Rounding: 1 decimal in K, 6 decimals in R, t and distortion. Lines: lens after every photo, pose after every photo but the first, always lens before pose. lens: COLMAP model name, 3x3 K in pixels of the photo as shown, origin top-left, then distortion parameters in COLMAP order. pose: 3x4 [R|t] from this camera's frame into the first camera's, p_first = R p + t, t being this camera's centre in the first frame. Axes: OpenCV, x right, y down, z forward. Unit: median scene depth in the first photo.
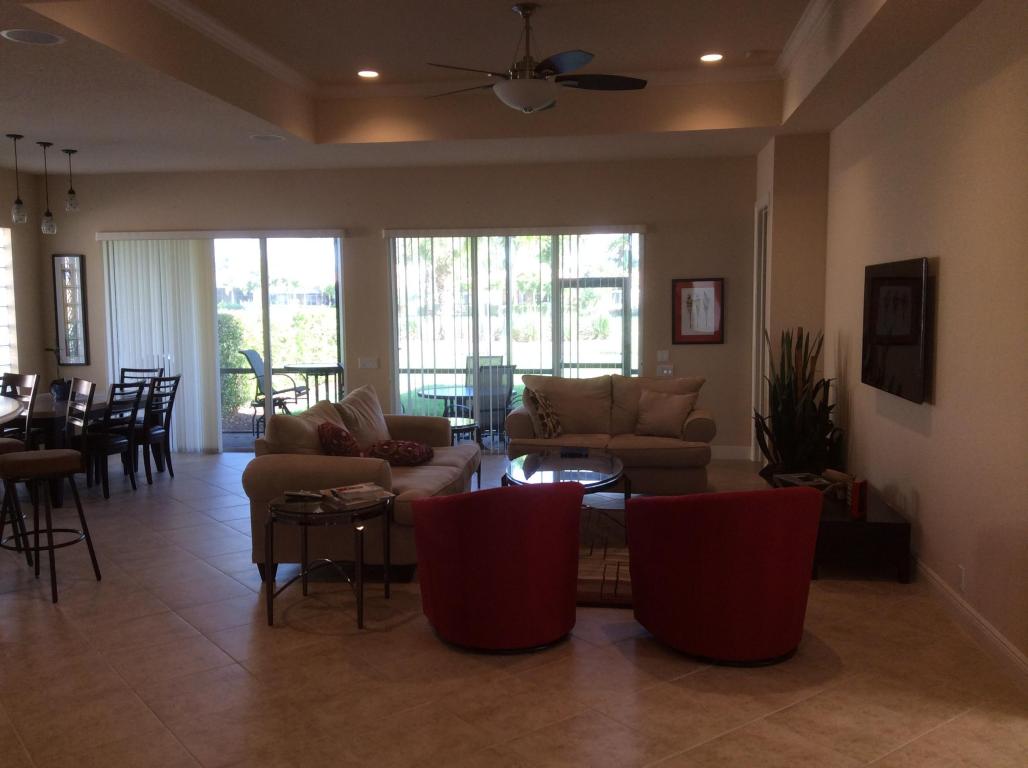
lens RADIAL K [[943.9, 0, 528.4], [0, 943.9, 380.2], [0, 0, 1]] dist [0.153978, -0.291505]
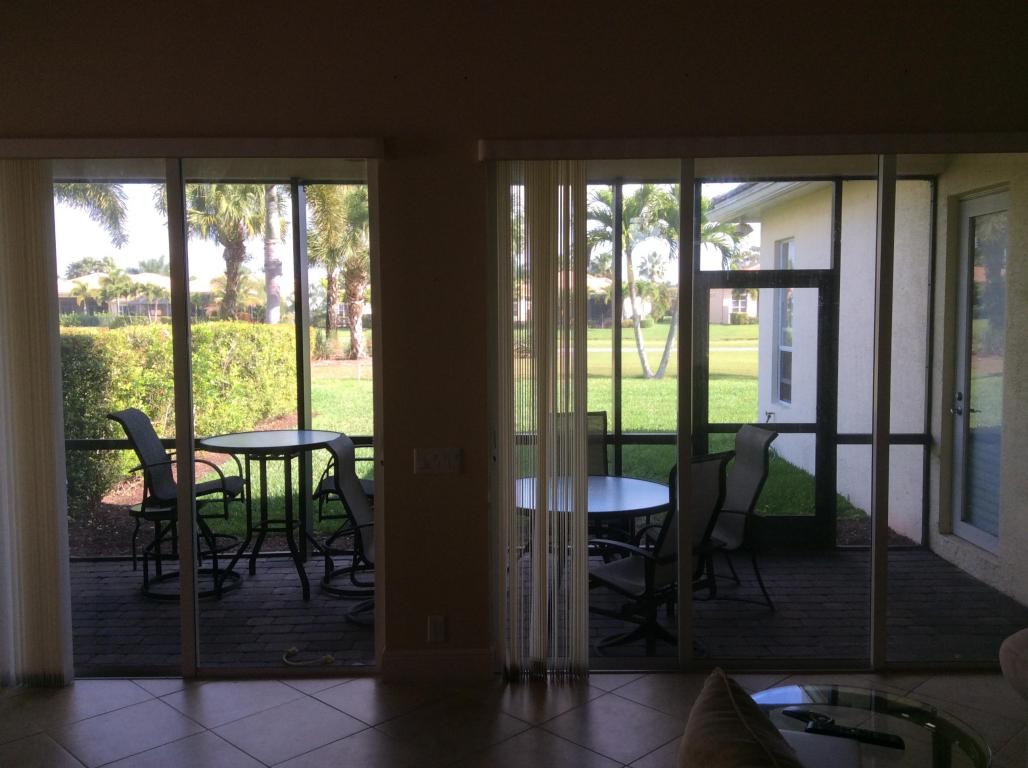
lens RADIAL K [[954.2, 0, 514.7], [0, 954.2, 370.7], [0, 0, 1]] dist [0.012853, 0.012079]
pose [[0.992491, -0.006743, 0.122133, -0.180388], [0.009379, 0.999735, -0.021025, -0.047781], [-0.121959, 0.022013, 0.992291, 0.563947]]
